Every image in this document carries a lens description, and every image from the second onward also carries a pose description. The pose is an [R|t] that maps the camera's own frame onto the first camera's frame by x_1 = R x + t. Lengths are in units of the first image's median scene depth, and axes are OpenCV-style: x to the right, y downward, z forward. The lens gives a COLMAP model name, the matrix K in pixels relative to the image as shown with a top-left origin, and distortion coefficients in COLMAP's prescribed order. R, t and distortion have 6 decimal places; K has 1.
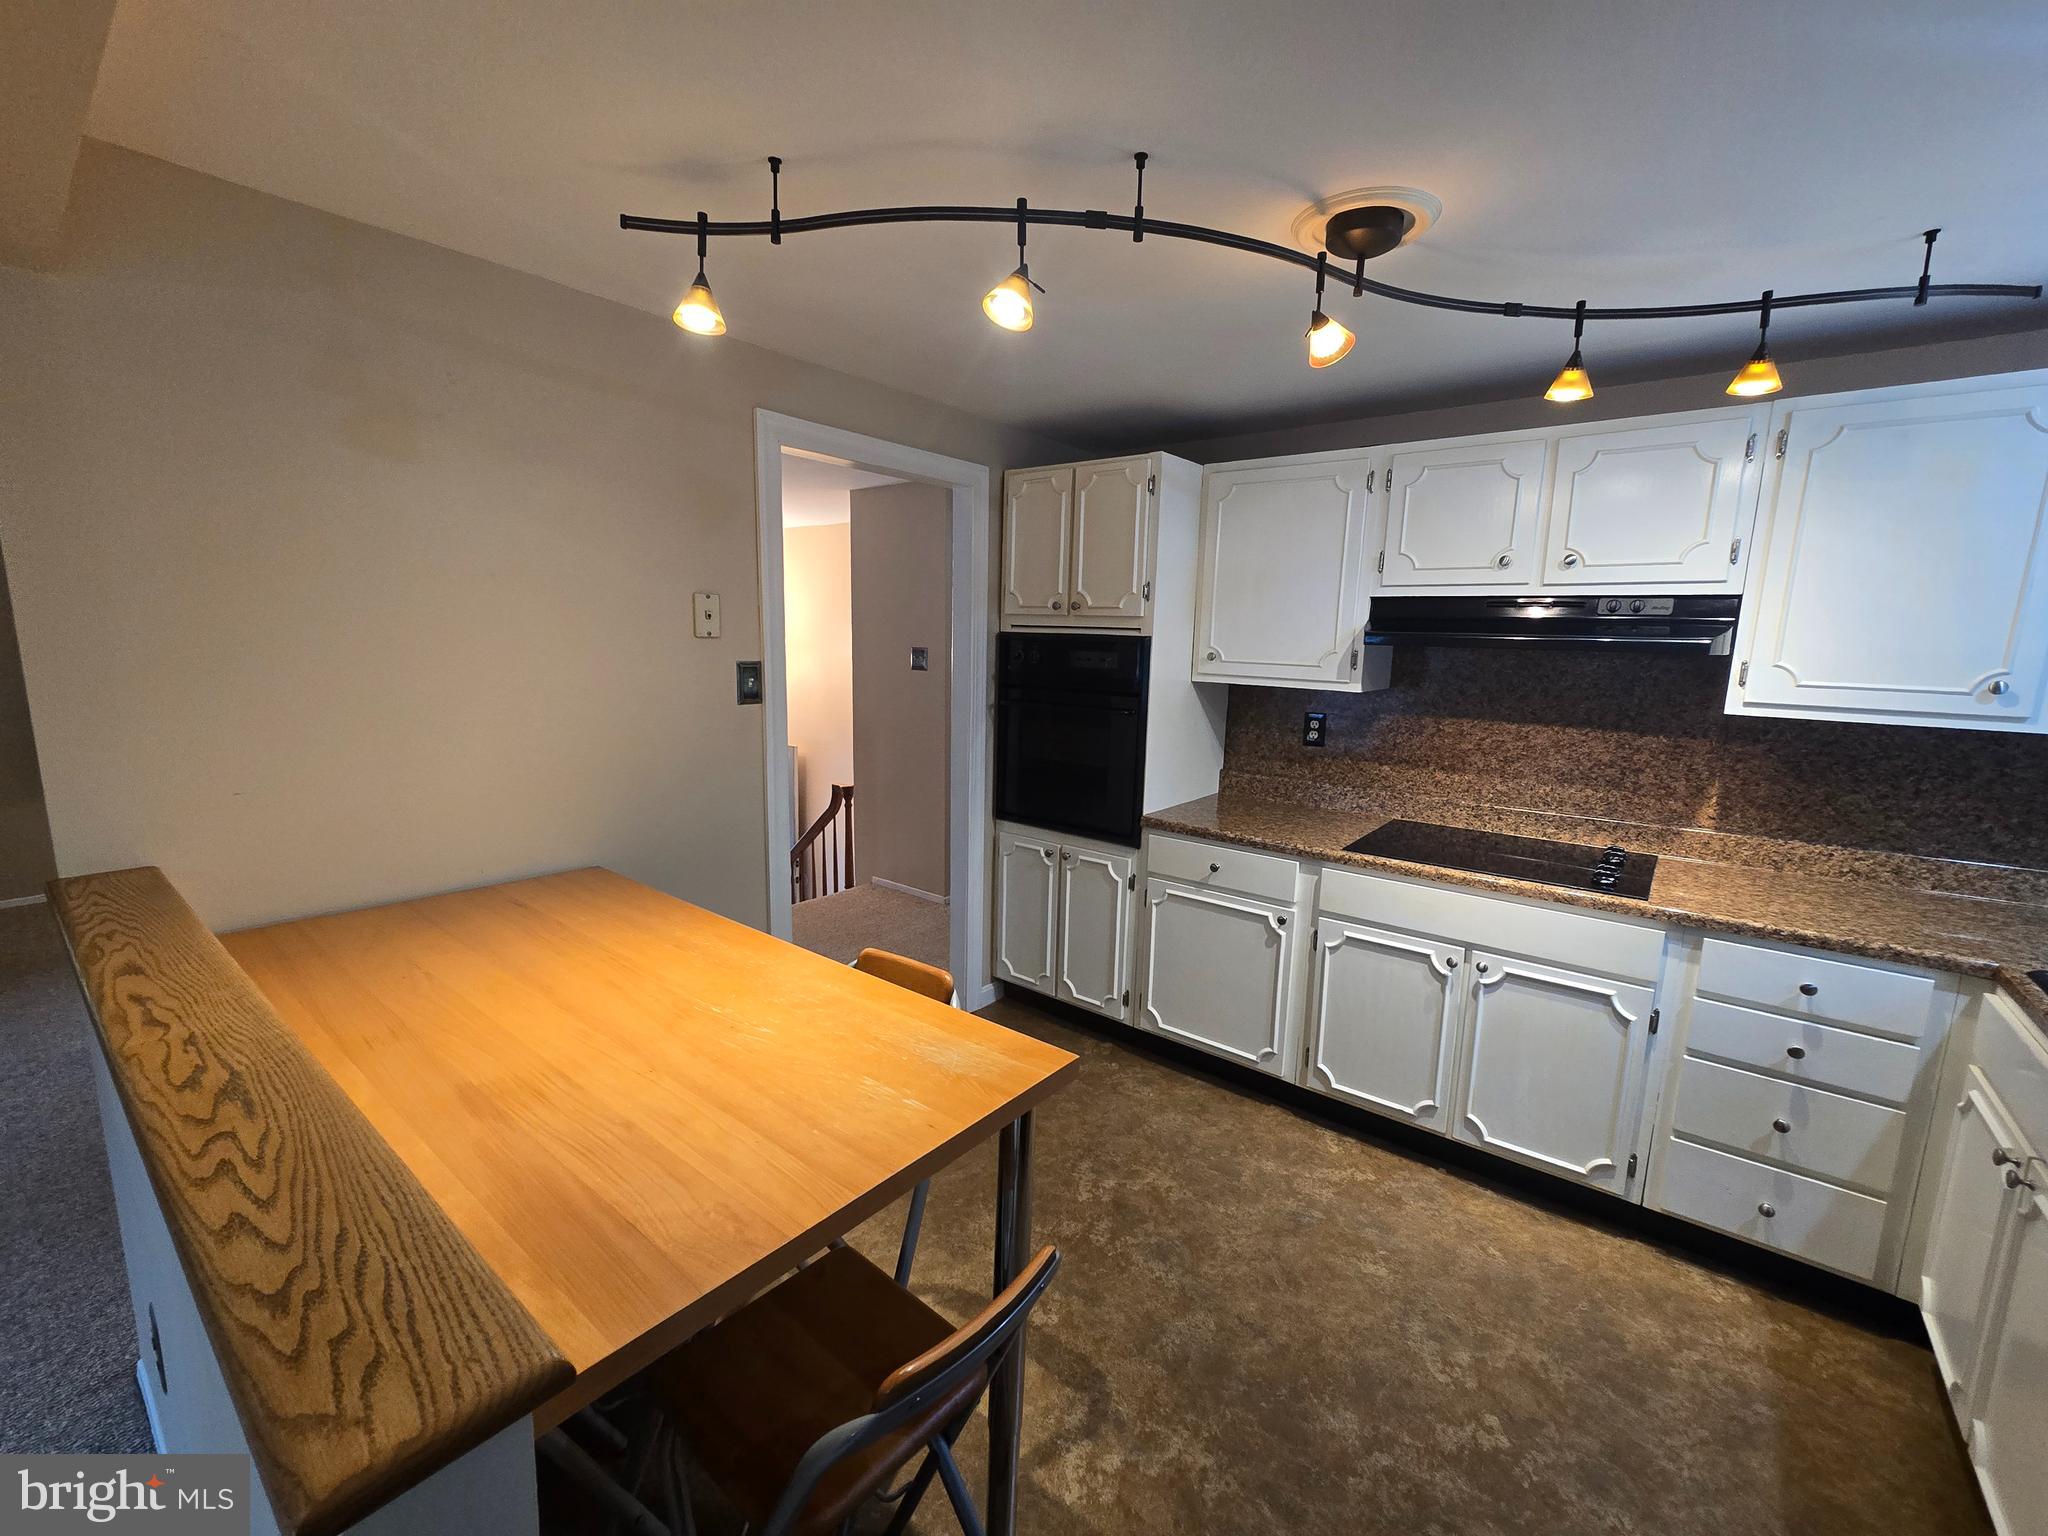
lens RADIAL K [[843.0, 0, 1022.3], [0, 843.0, 774.6], [0, 0, 1]] dist [-0.004724, 0.000856]
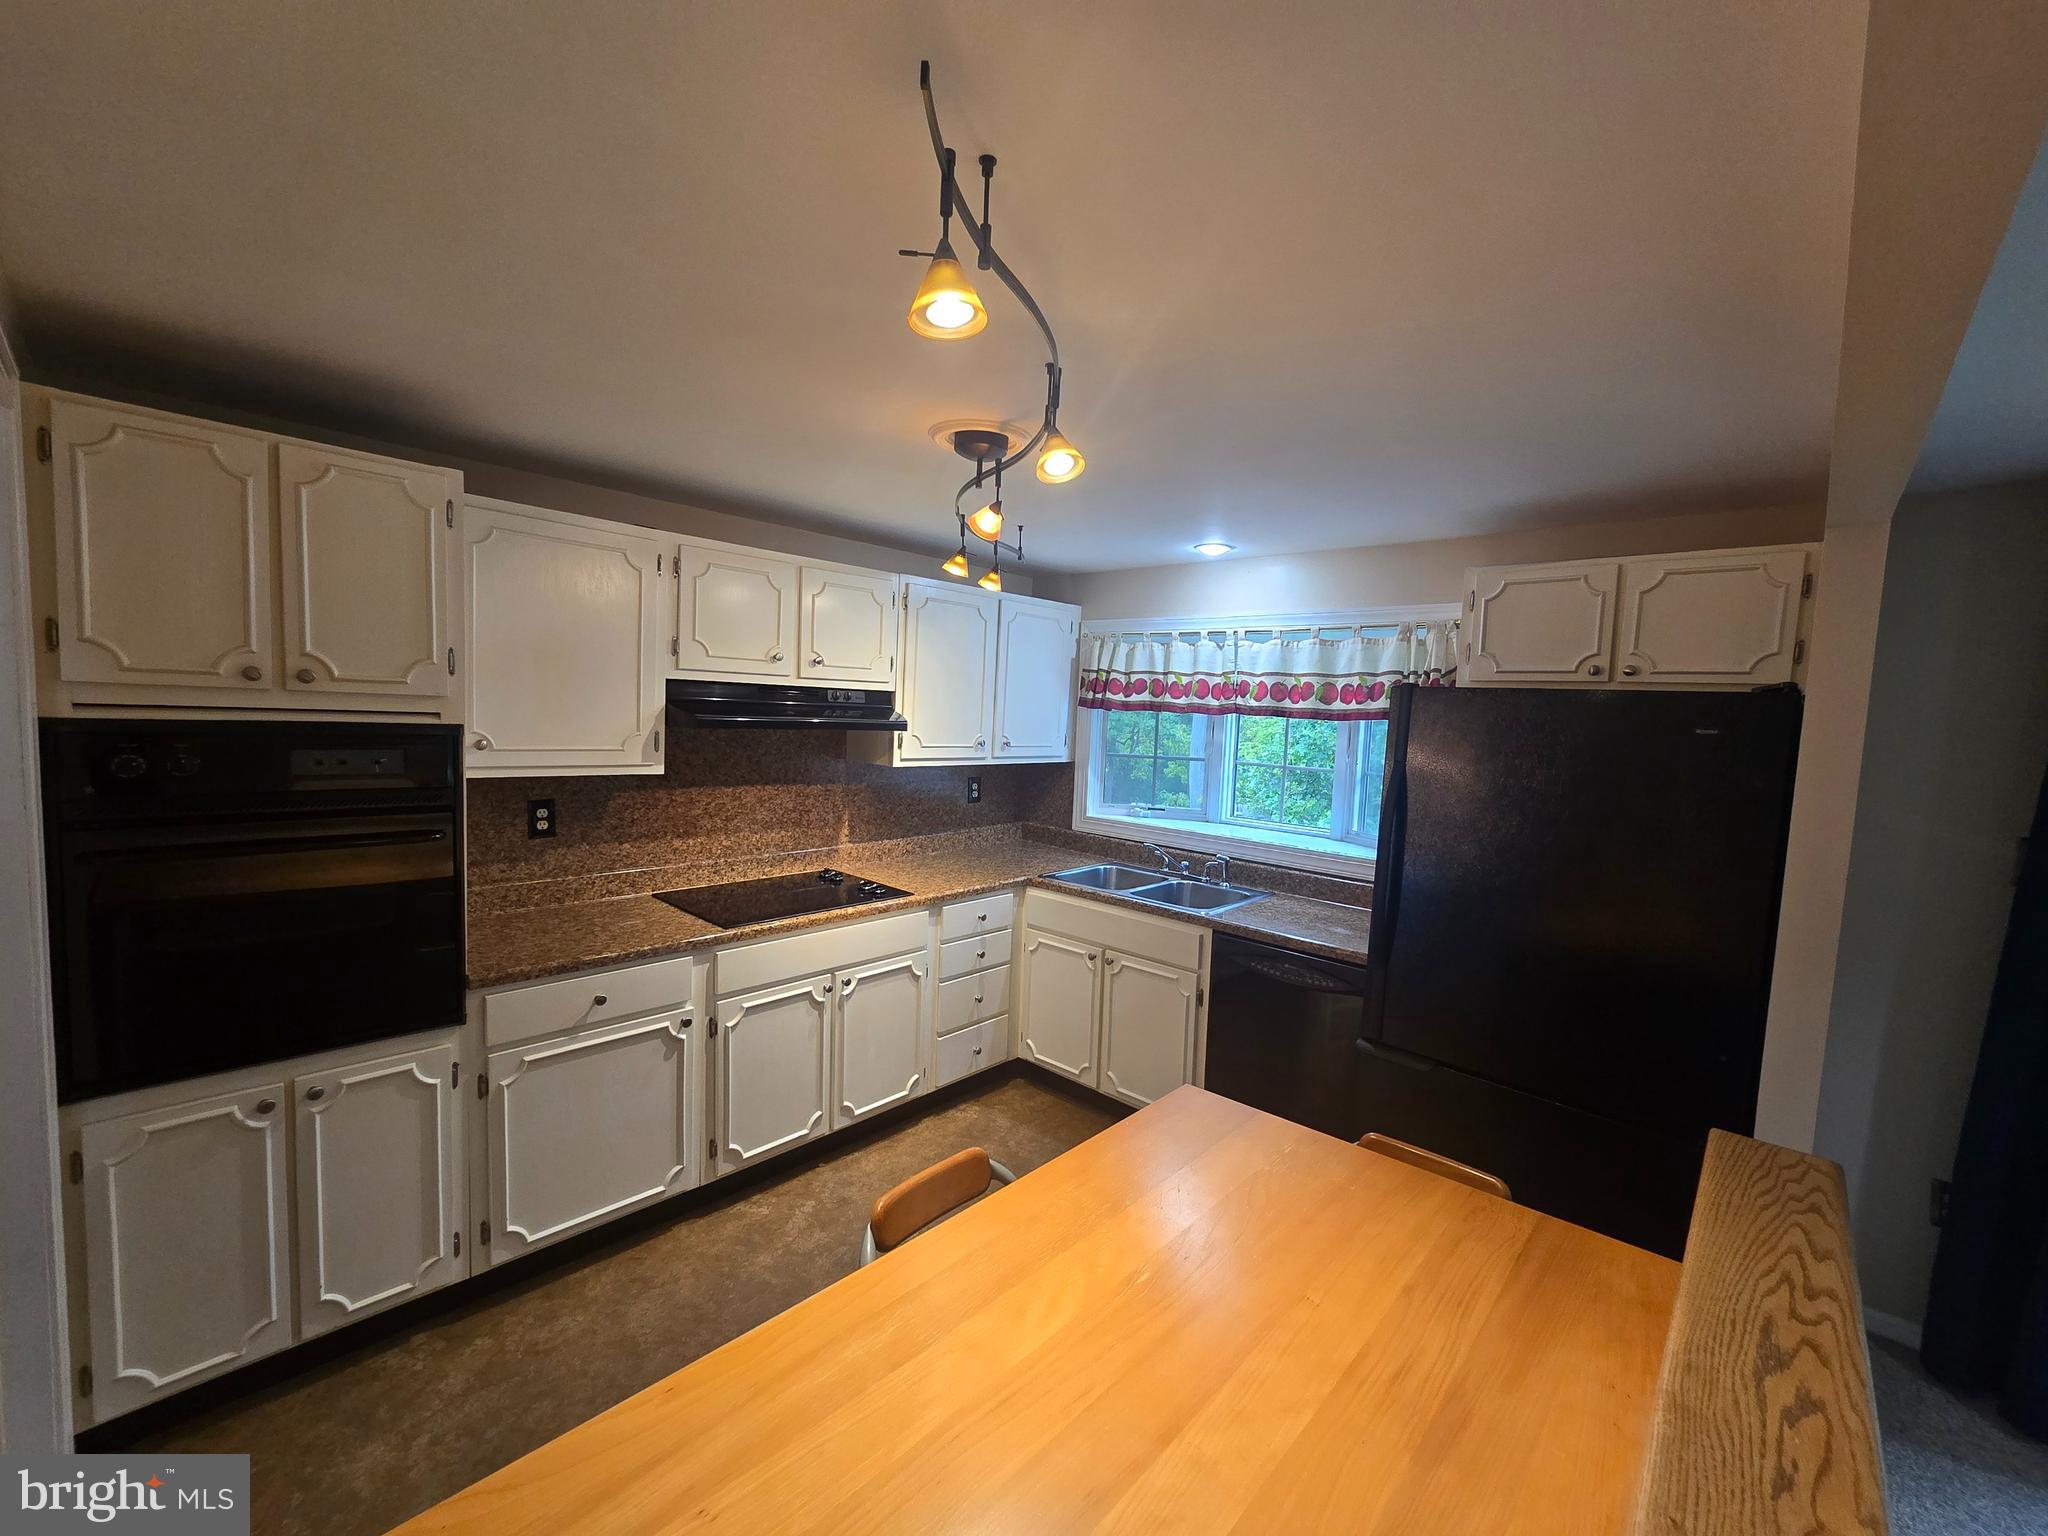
lens RADIAL K [[843.0, 0, 1032.5], [0, 843.0, 775.4], [0, 0, 1]] dist [-0.004724, 0.000856]
pose [[0.066486, -0.100080, 0.992756, -0.589523], [0.124983, 0.987956, 0.091226, -0.140970], [-0.989929, 0.118012, 0.078194, 0.528917]]
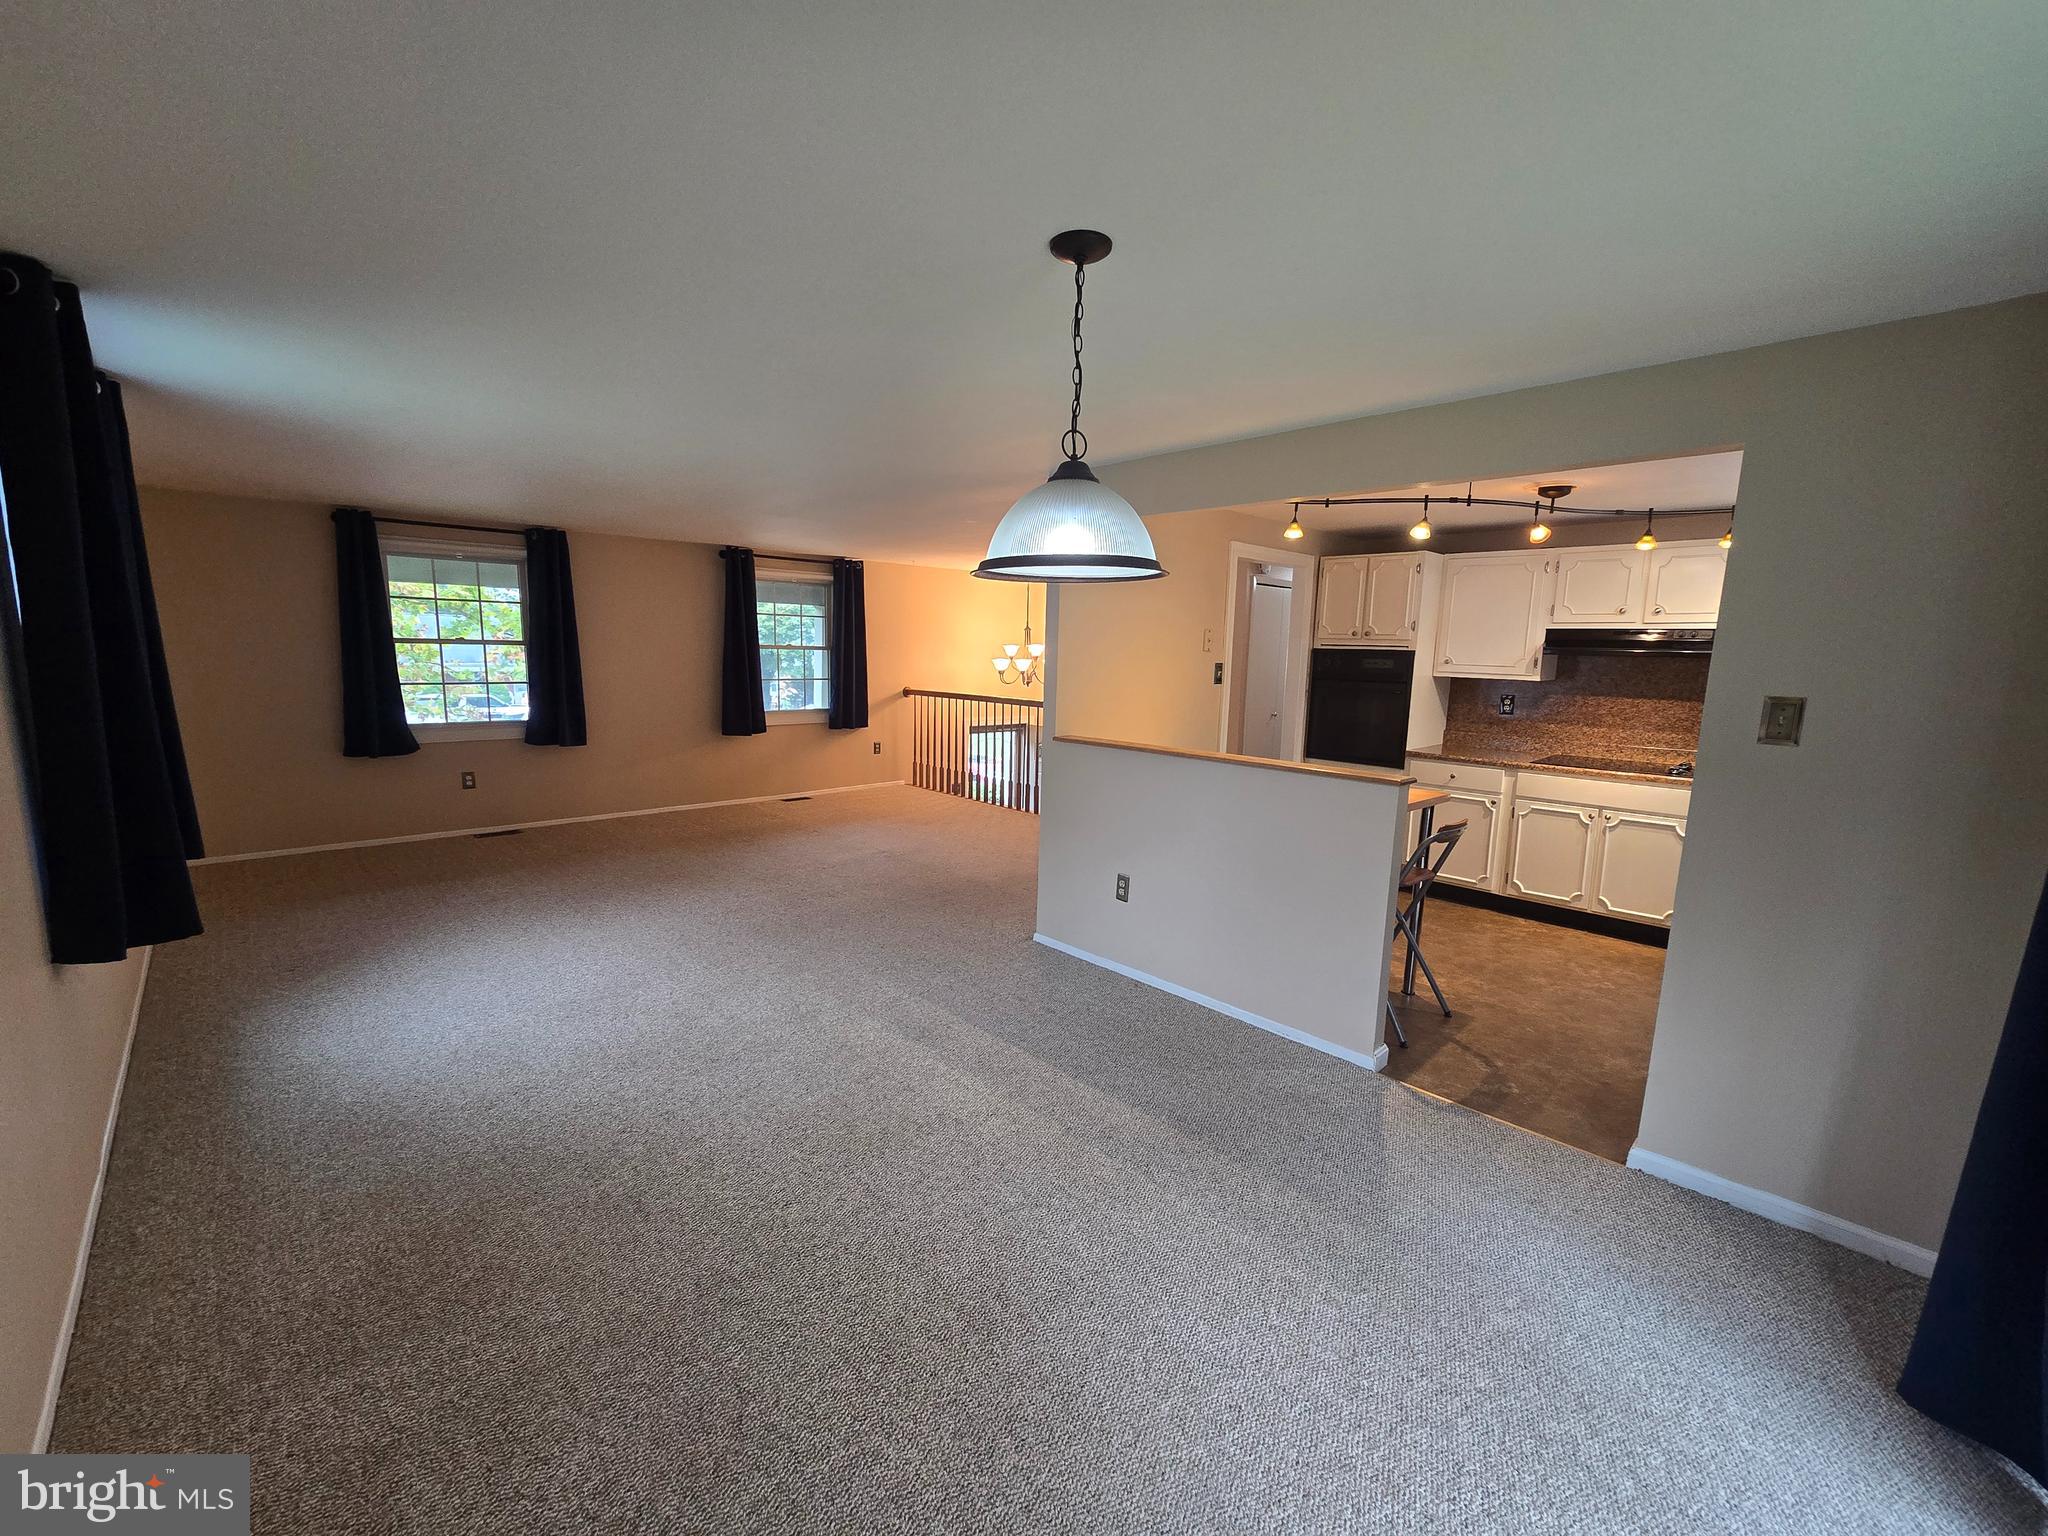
lens RADIAL K [[843.0, 0, 1021.6], [0, 843.0, 775.4], [0, 0, 1]] dist [-0.004724, 0.000856]
pose [[0.991234, 0.016931, -0.131031, -0.499754], [-0.019209, 0.999685, -0.016139, 0.169139], [0.130717, 0.018514, 0.991247, -1.015540]]
